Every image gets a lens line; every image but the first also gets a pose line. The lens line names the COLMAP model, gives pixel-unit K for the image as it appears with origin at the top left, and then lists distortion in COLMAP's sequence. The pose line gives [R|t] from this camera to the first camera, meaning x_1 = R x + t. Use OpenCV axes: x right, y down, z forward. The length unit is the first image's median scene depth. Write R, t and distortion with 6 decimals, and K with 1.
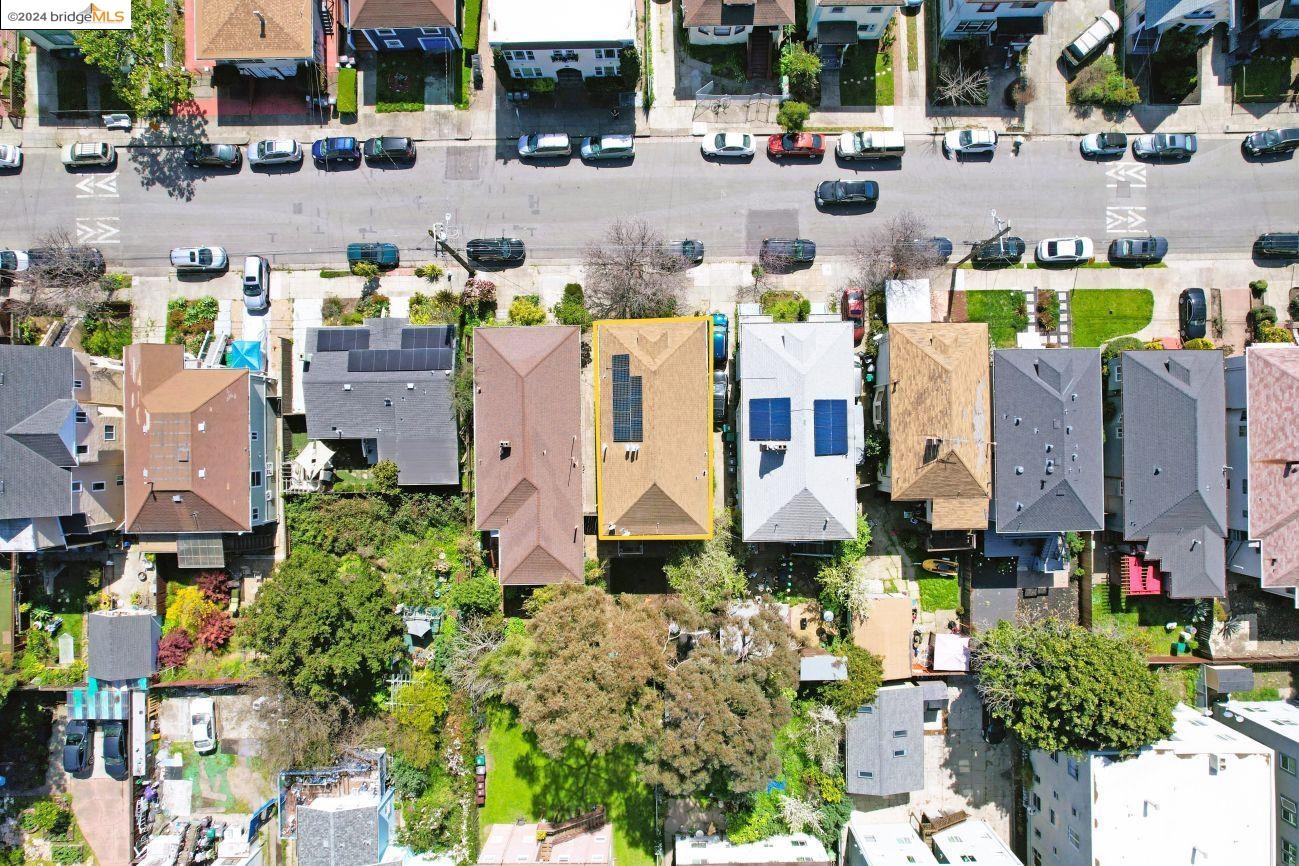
lens RADIAL K [[829.0, 0, 654.4], [0, 829.0, 437.9], [0, 0, 1]] dist [-0.069020, 0.063227]
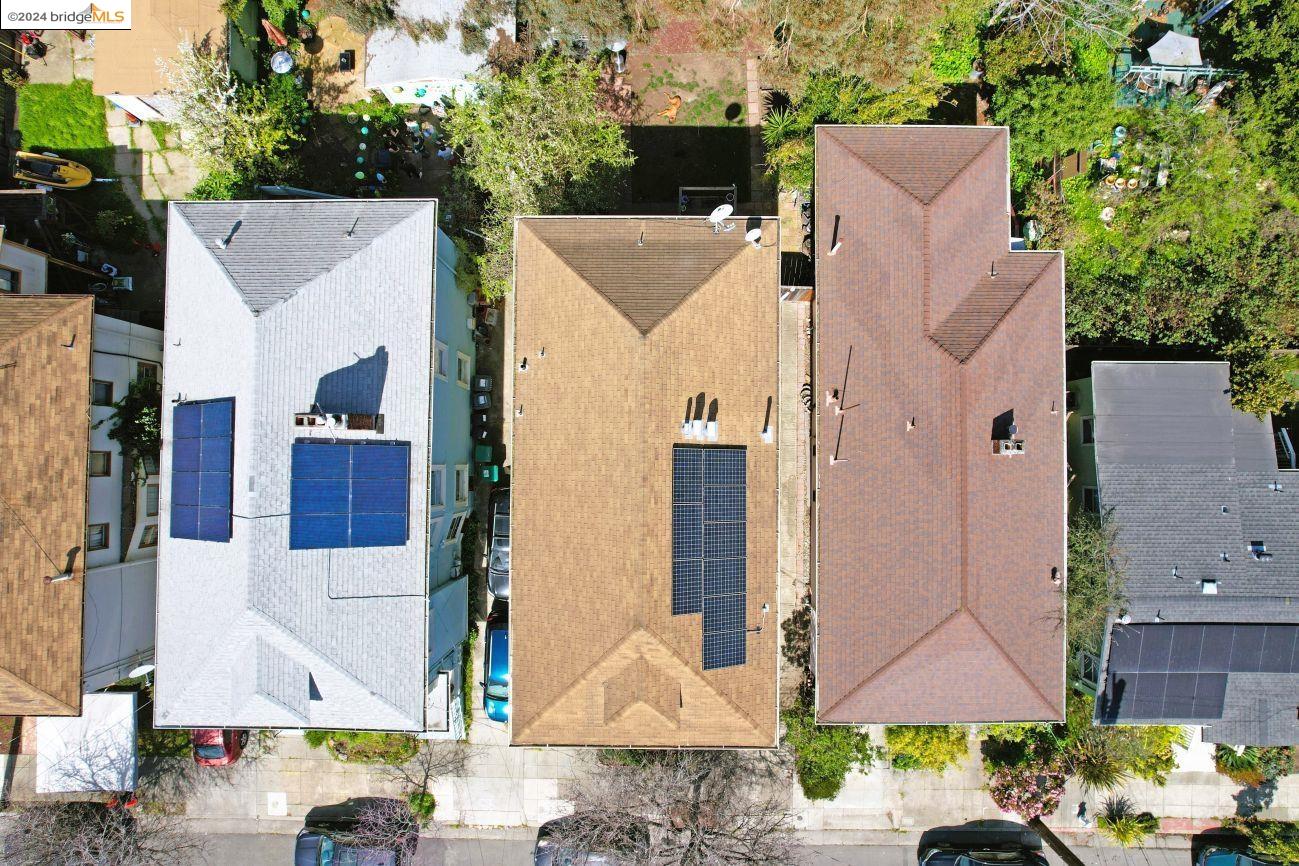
lens RADIAL K [[829.0, 0, 657.1], [0, 829.0, 430.1], [0, 0, 1]] dist [-0.069020, 0.063227]
pose [[-0.999675, -0.022026, 0.012812, -0.010095], [0.022496, -0.999033, 0.037768, -0.002790], [0.011968, 0.038044, 0.999204, 0.540884]]
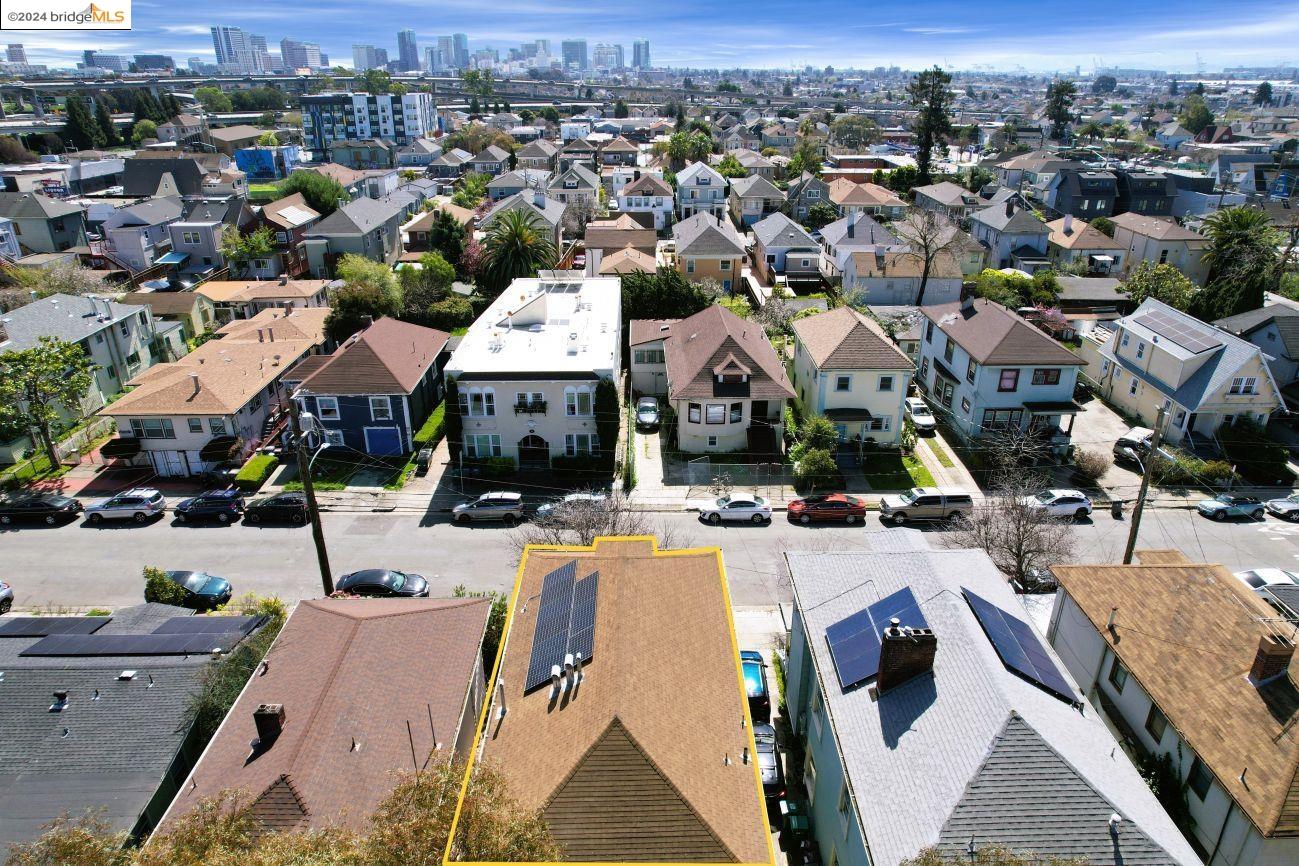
lens RADIAL K [[829.0, 0, 655.3], [0, 829.0, 429.2], [0, 0, 1]] dist [-0.069020, 0.063227]
pose [[0.999989, 0.001902, 0.004263, 0.014222], [0.003085, 0.416270, -0.909236, 0.301550], [-0.003503, 0.909239, 0.416259, 0.633328]]
